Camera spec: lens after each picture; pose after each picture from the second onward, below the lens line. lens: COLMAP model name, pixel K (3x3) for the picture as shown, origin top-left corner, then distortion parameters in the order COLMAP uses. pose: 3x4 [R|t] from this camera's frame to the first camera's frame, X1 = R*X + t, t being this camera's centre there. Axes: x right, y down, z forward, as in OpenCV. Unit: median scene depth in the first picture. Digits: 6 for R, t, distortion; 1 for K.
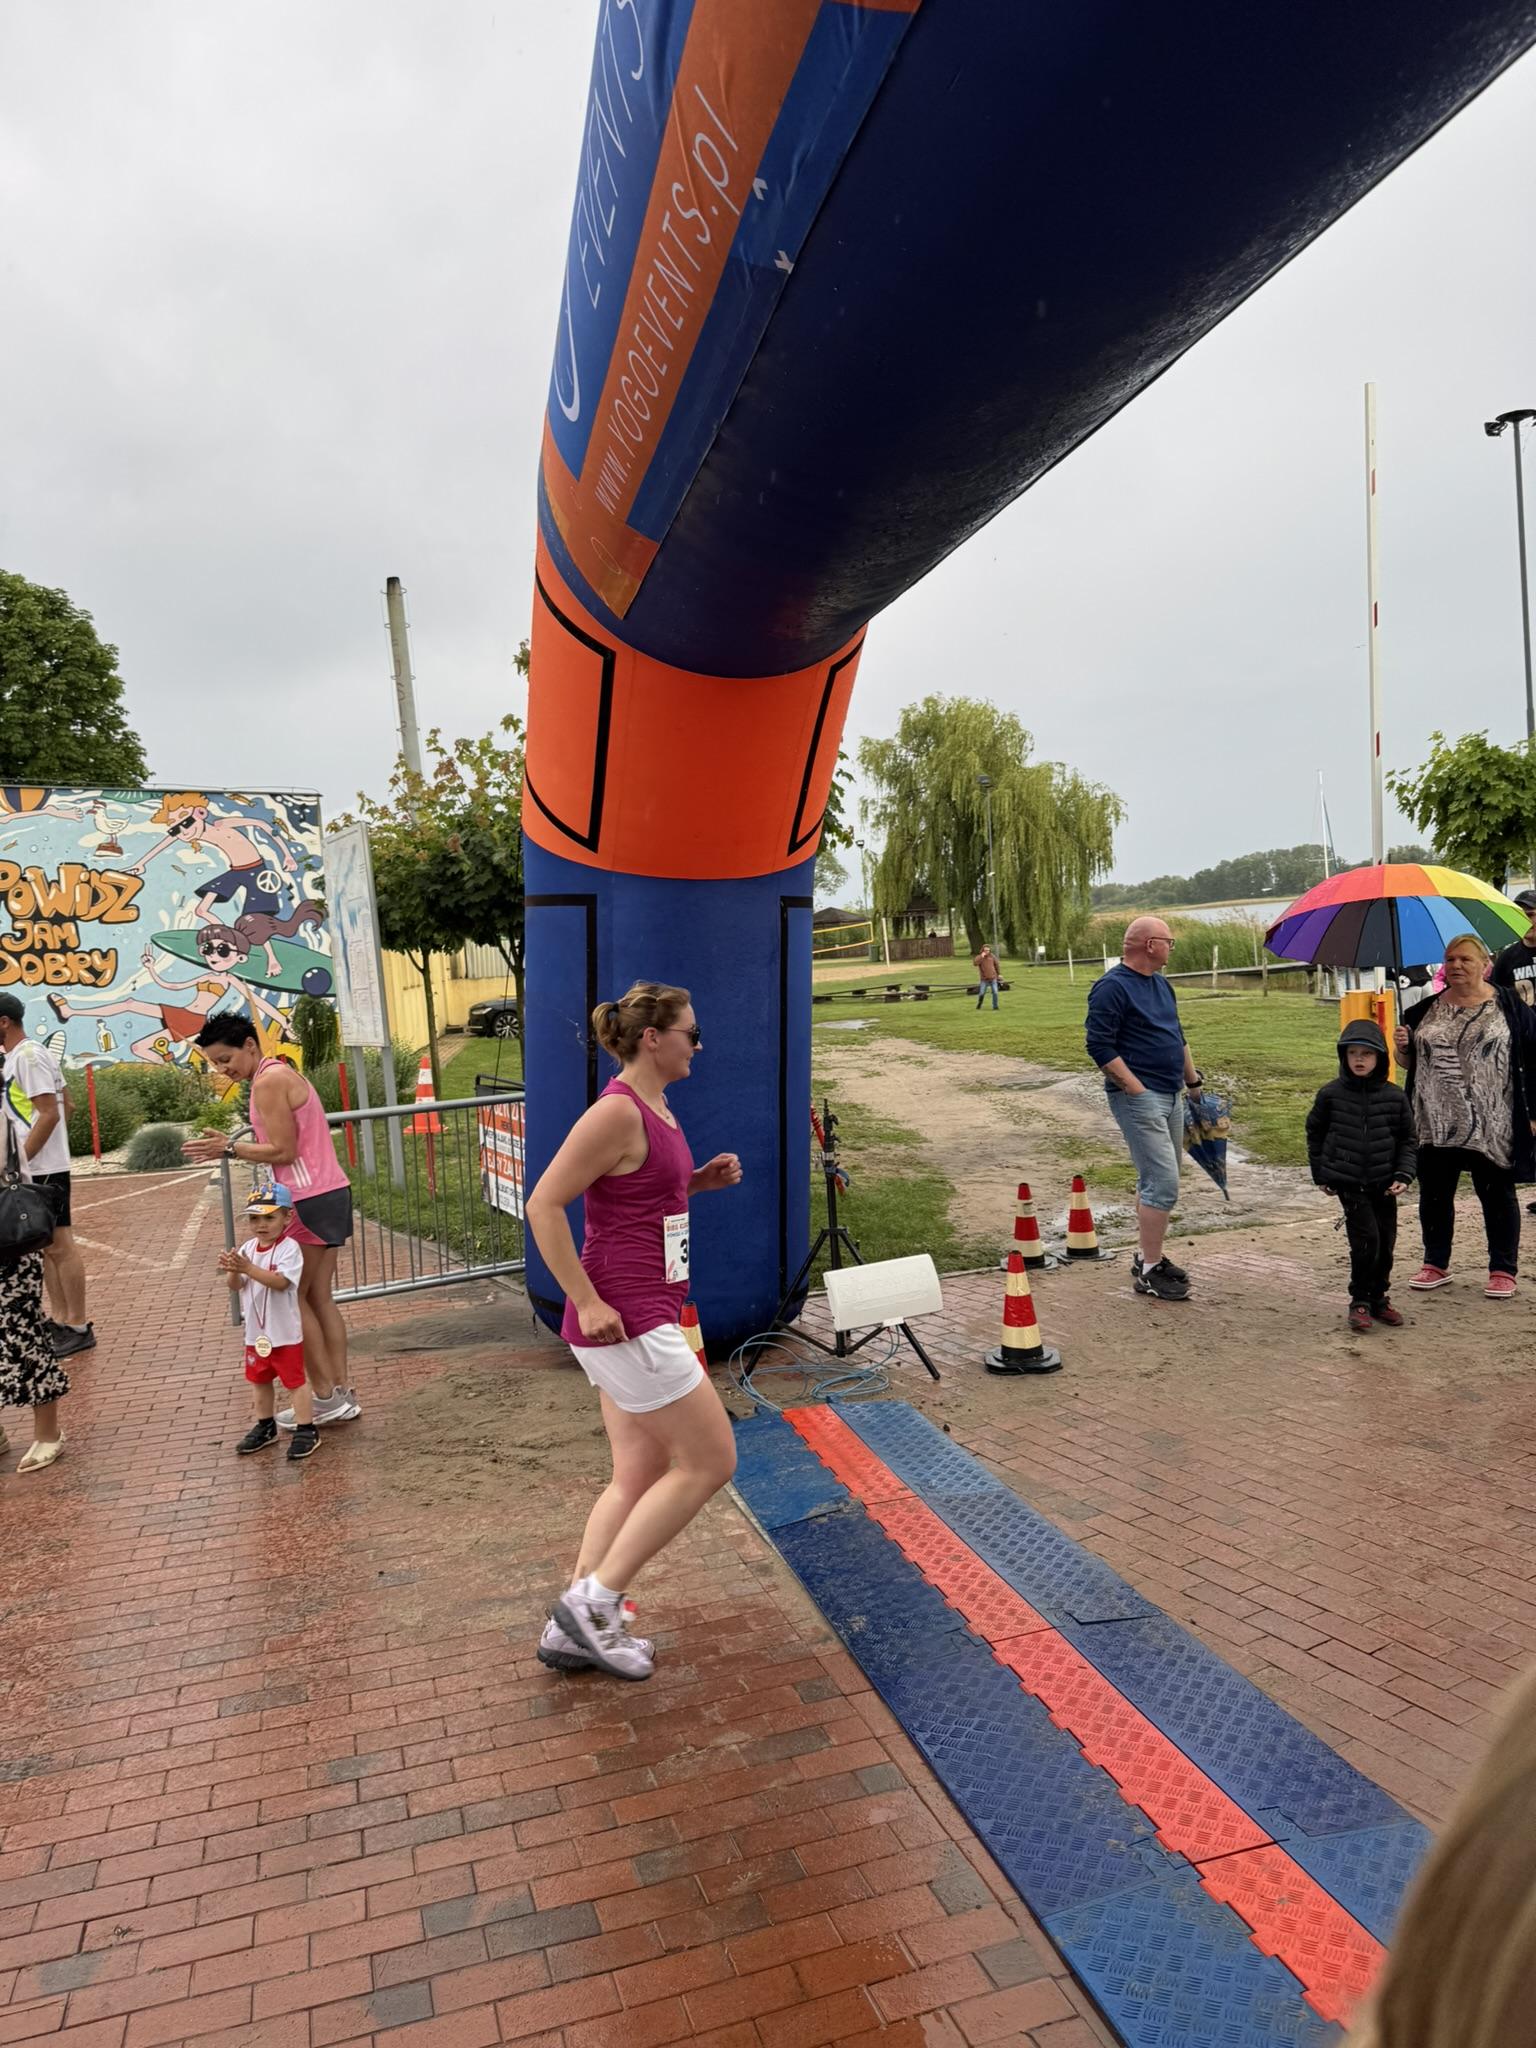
lens RADIAL K [[1455.6, 0, 779.8], [0, 1455.6, 1050.0], [0, 0, 1]] dist [0.034740, -0.051598]
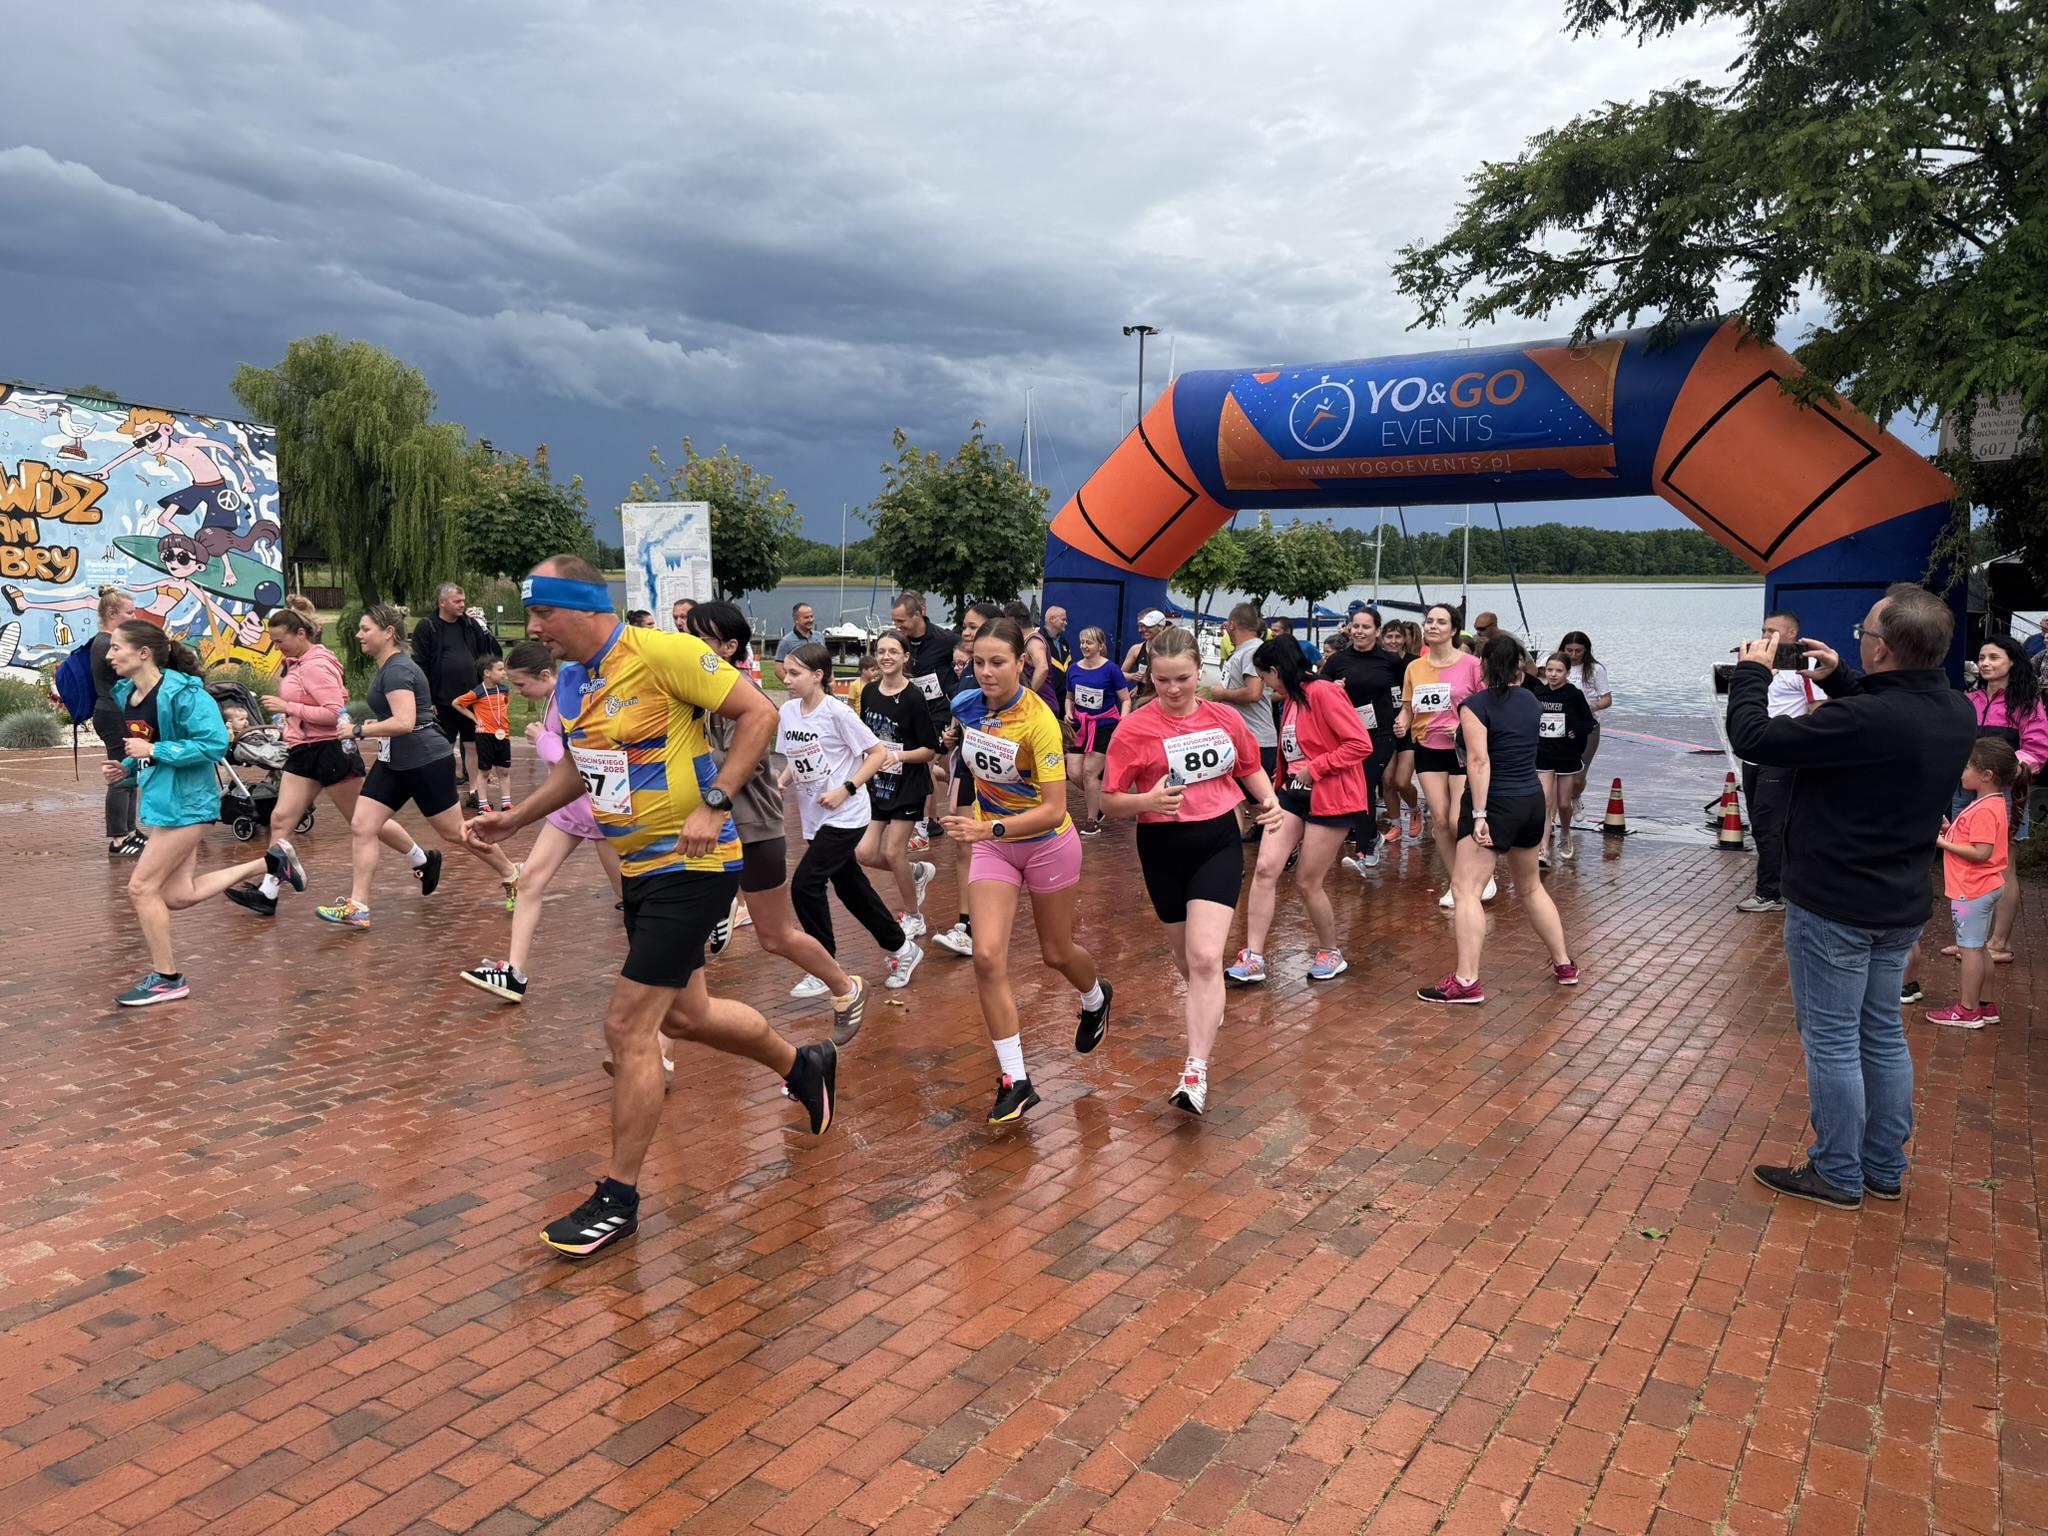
lens RADIAL K [[1455.6, 0, 1023.6], [0, 1455.6, 802.1], [0, 0, 1]] dist [0.034740, -0.051598]
pose [[0.785309, -0.006936, 0.619065, -0.569090], [-0.025690, 0.998711, 0.043779, 0.050180], [-0.618571, -0.050284, 0.784118, -0.259152]]
